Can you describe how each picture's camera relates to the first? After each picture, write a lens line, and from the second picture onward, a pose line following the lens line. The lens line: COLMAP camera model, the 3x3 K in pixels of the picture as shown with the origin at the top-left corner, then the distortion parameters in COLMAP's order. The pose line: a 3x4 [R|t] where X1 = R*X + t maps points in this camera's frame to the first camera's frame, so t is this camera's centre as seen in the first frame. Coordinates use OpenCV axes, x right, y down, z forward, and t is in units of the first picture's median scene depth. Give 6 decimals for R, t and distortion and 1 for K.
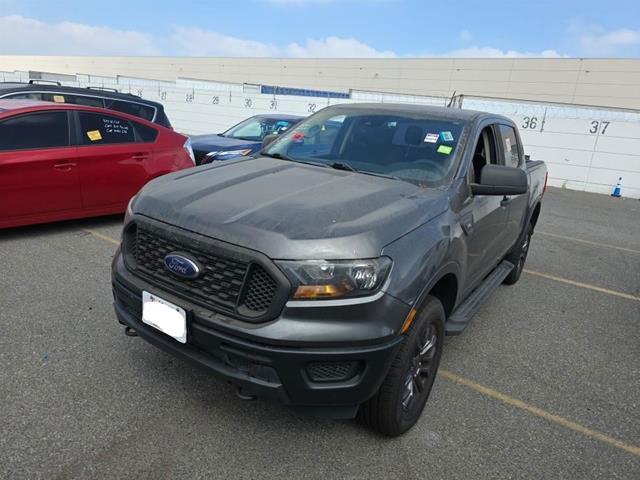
lens RADIAL K [[464.6, 0, 320.1], [0, 464.6, 218.8], [0, 0, 1]] dist [0.008288, -0.002241]
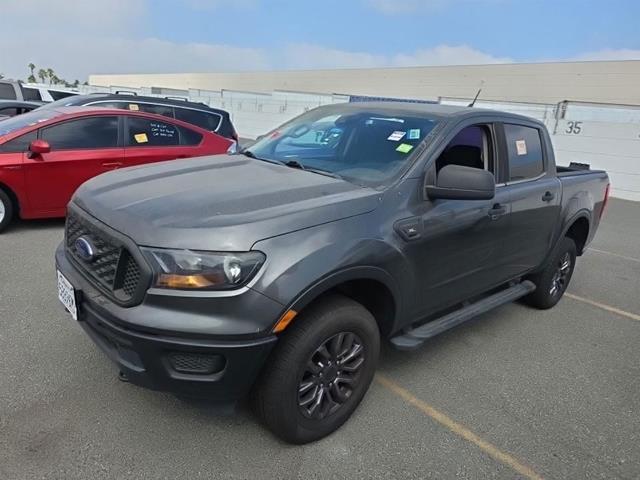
lens RADIAL K [[456.9, 0, 320.0], [0, 456.9, 240.0], [0, 0, 1]] dist [0.023881, -0.004030]
pose [[0.967259, 0.058344, -0.246993, 0.315390], [-0.053695, 0.998231, 0.025523, 0.016839], [0.248045, -0.011425, 0.968681, 0.076167]]
